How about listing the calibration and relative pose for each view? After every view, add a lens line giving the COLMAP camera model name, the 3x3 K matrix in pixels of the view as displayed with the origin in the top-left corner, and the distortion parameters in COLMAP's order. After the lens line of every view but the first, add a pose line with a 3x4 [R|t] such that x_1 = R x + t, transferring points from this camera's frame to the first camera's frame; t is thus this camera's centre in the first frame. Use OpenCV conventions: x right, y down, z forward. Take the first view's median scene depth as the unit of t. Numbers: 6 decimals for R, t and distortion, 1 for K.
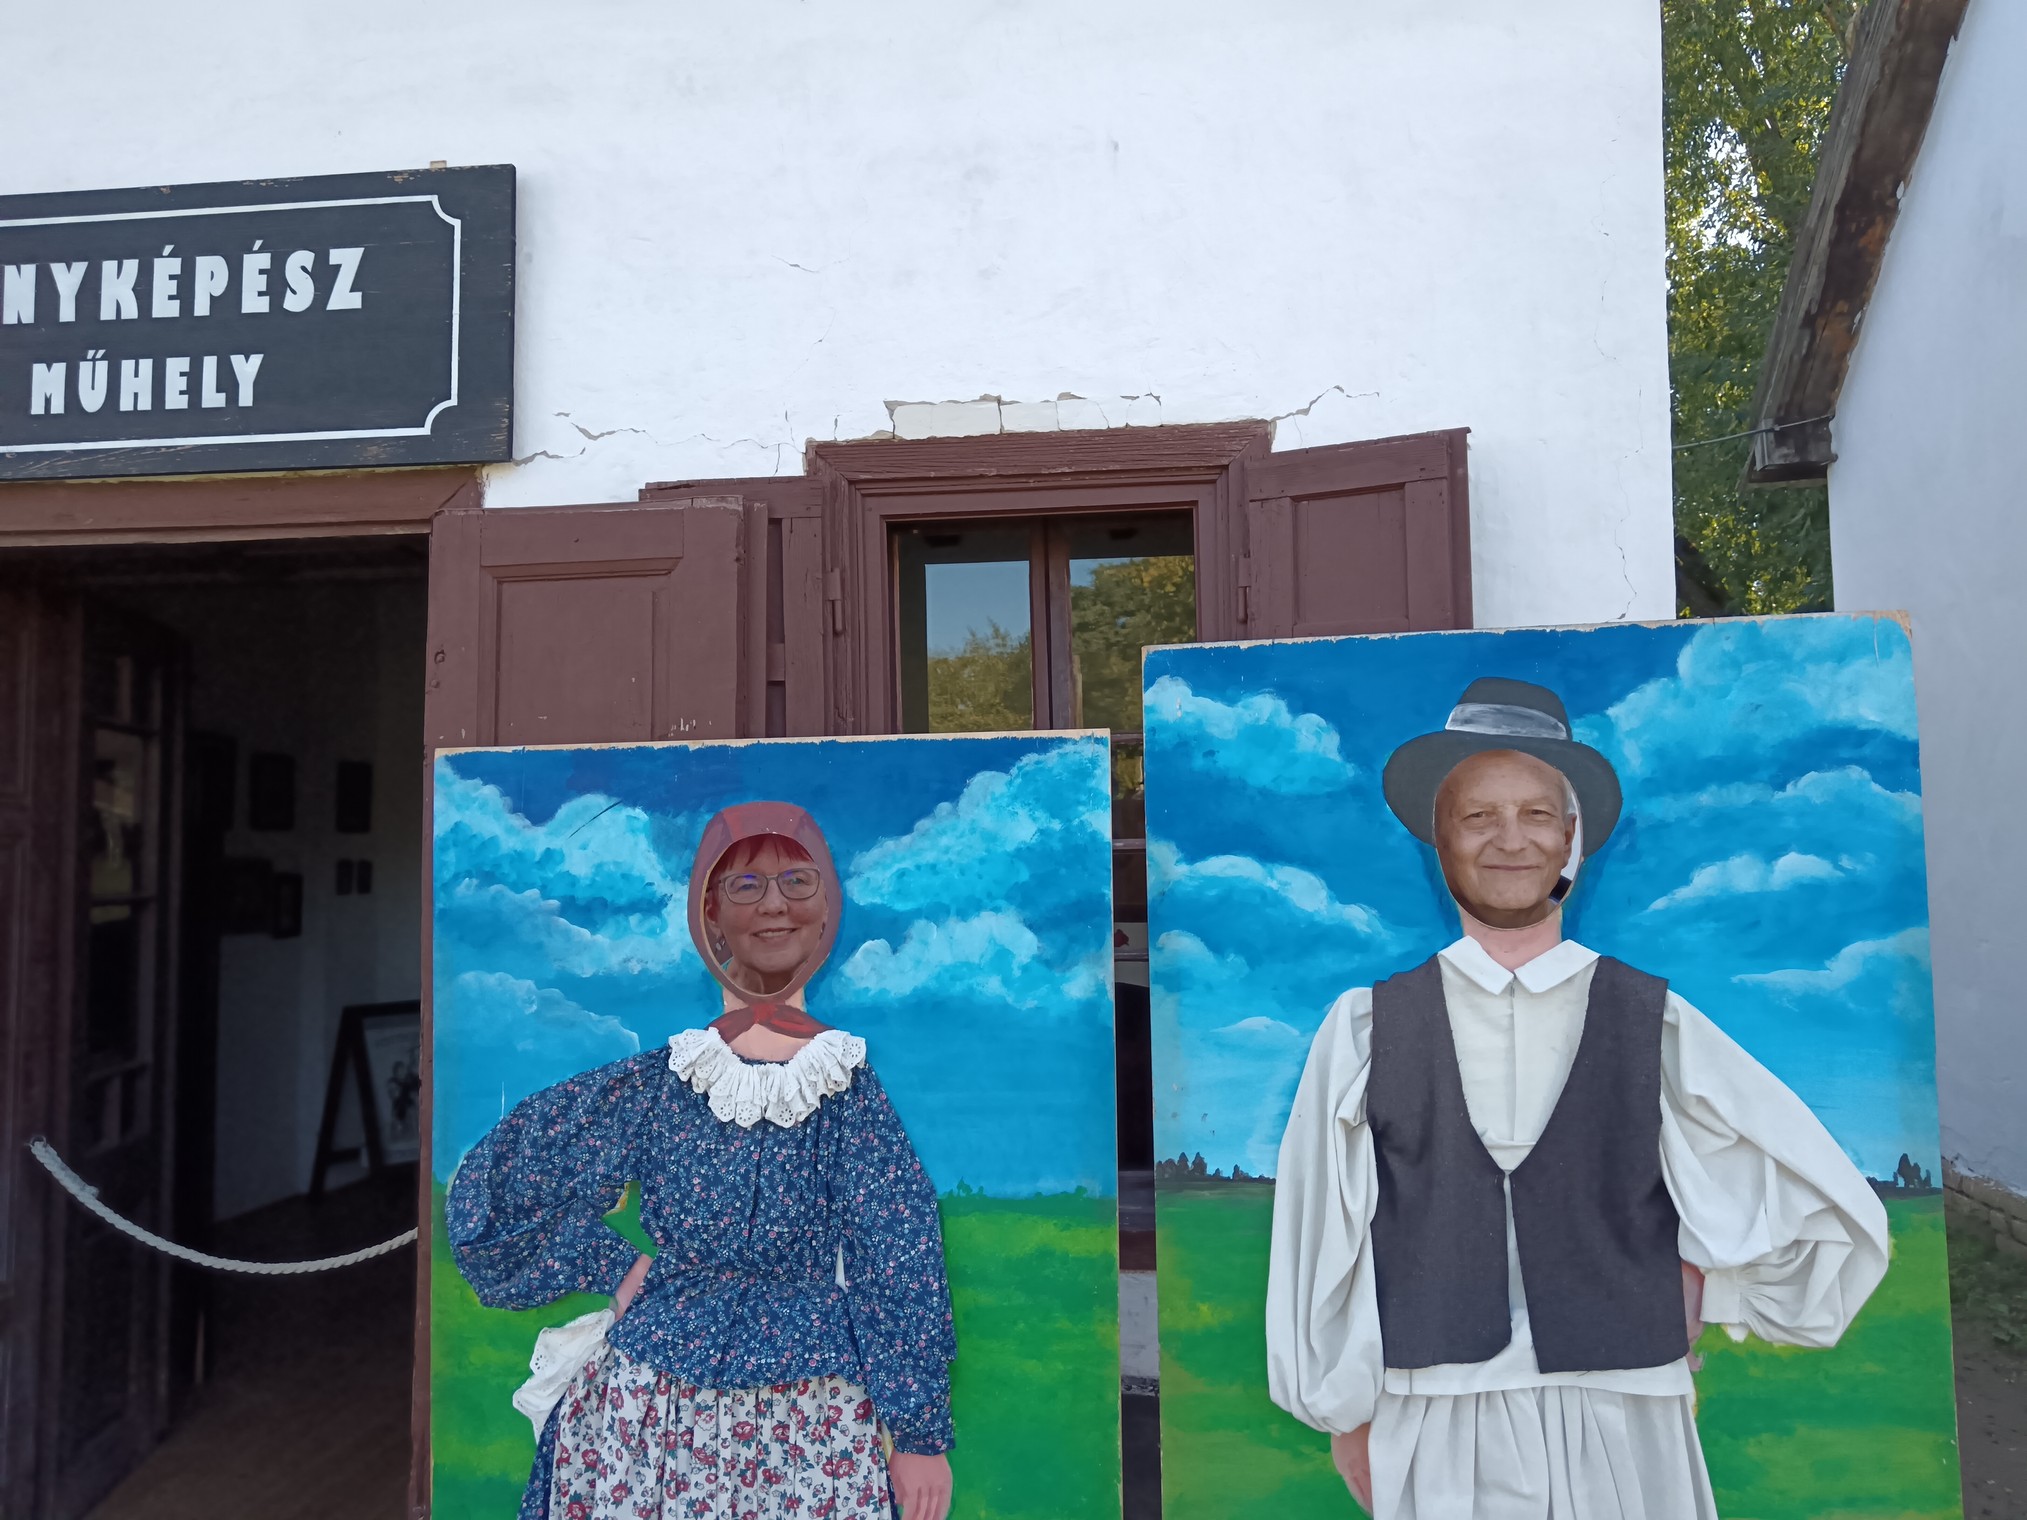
lens RADIAL K [[1636.6, 0, 1027.0], [0, 1636.6, 749.2], [0, 0, 1]] dist [0.000065, -0.005720]
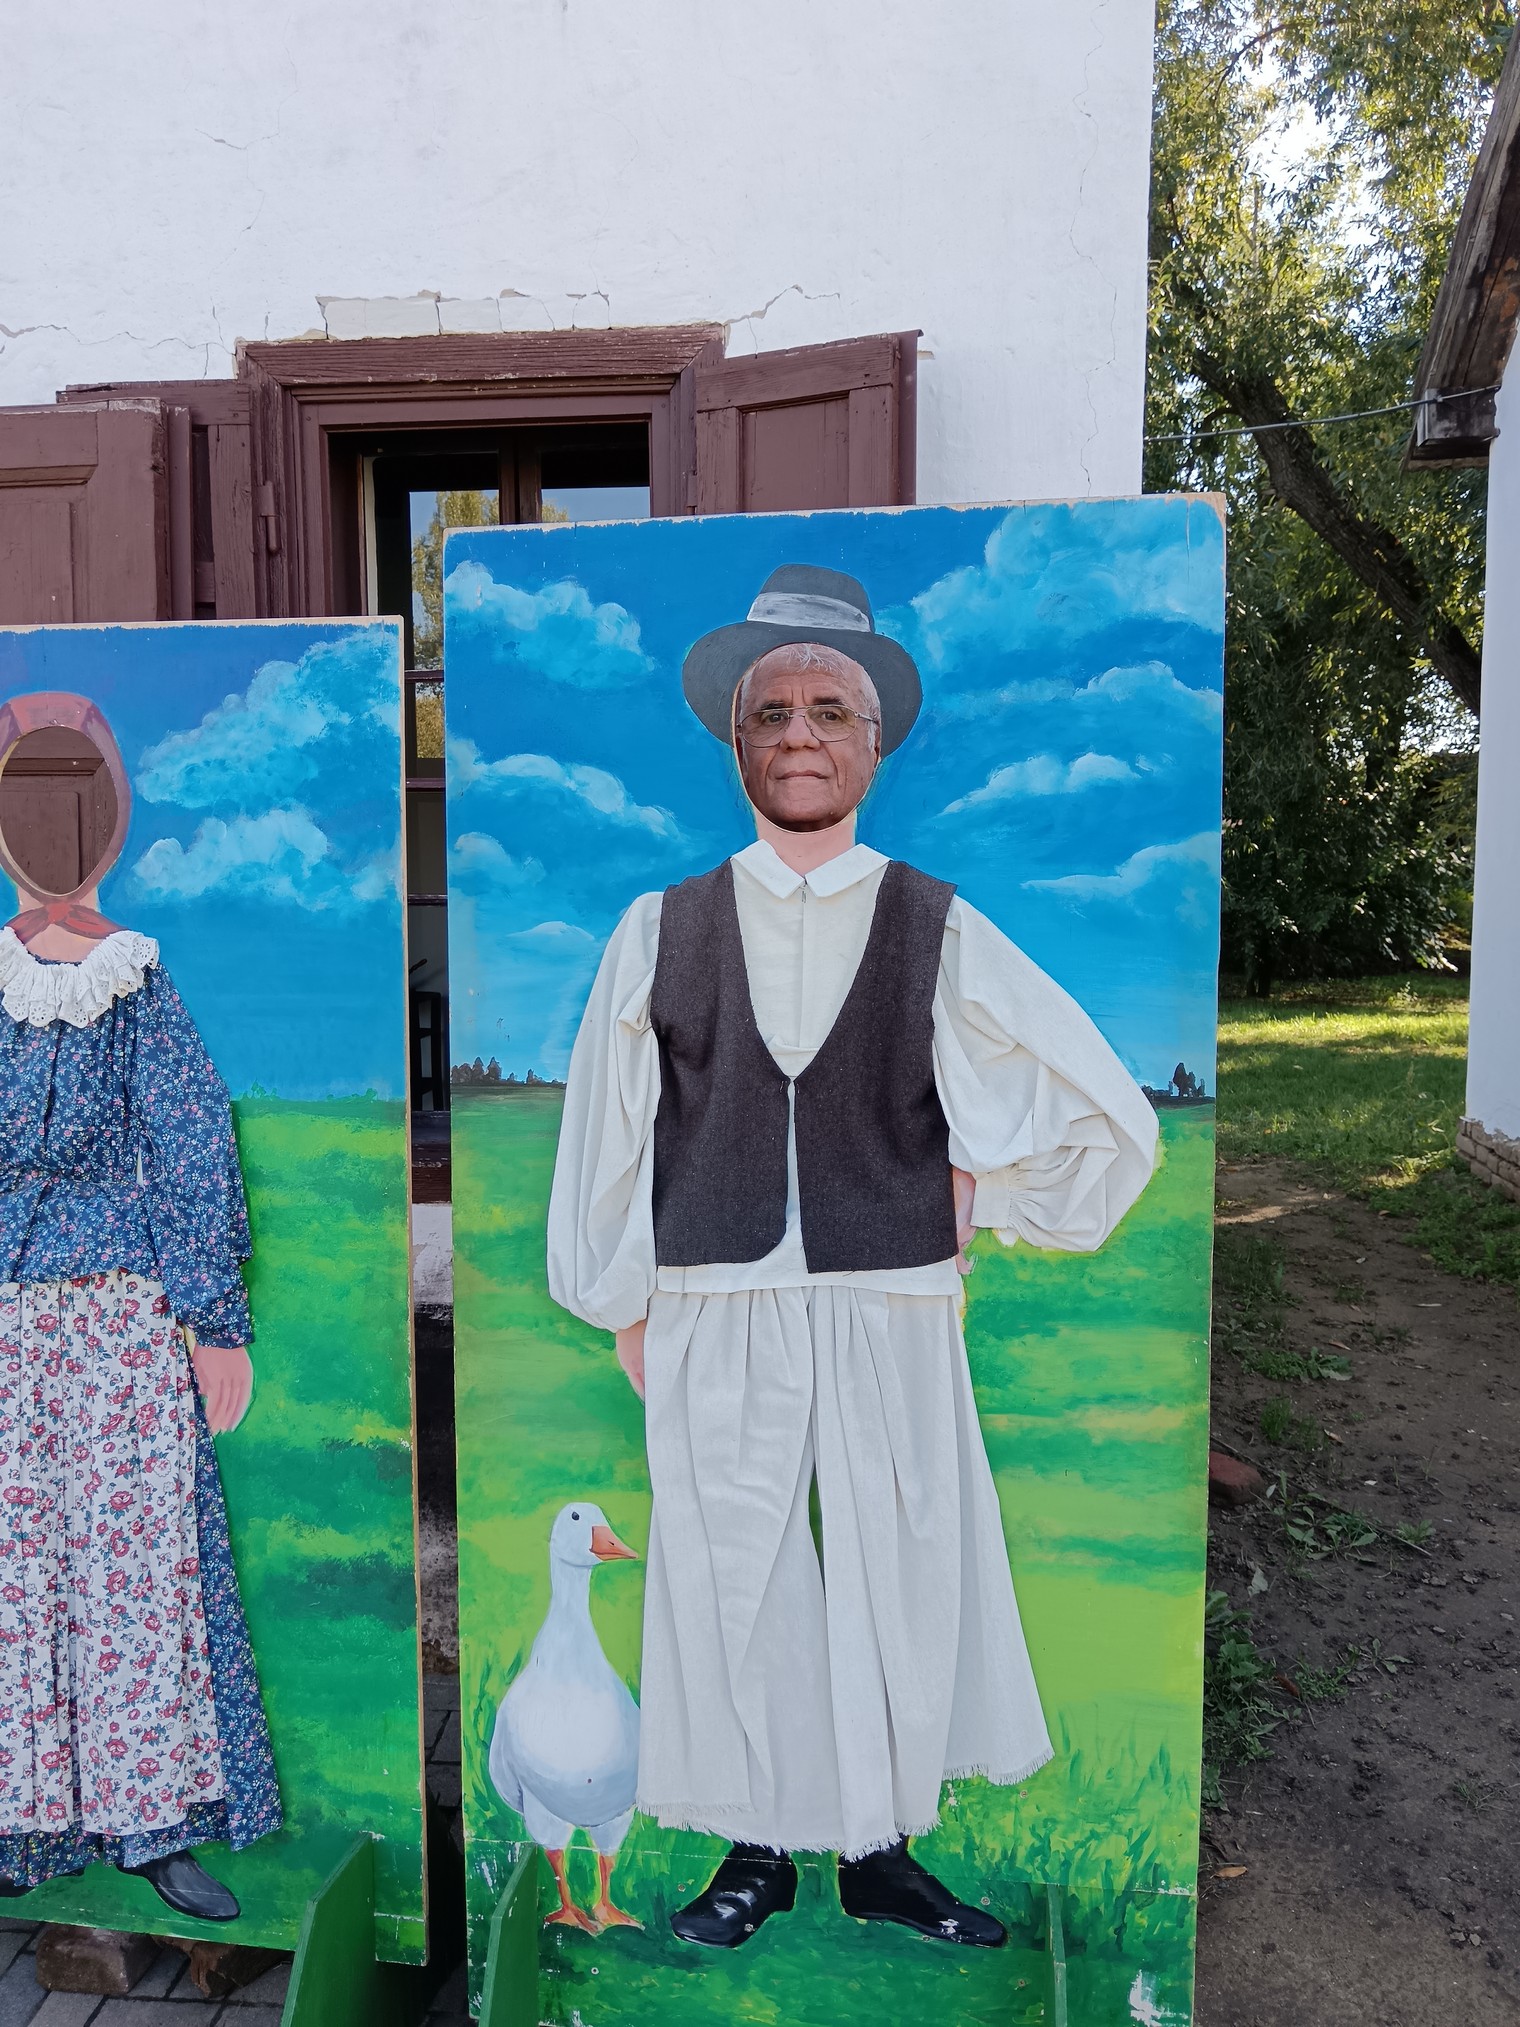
lens RADIAL K [[1636.6, 0, 749.8], [0, 1636.6, 1001.6], [0, 0, 1]] dist [0.000065, -0.005720]
pose [[0.999861, 0.015578, 0.005949, 0.252331], [-0.016294, 0.988568, 0.149890, 0.063130], [-0.003546, -0.149966, 0.988685, 0.032172]]
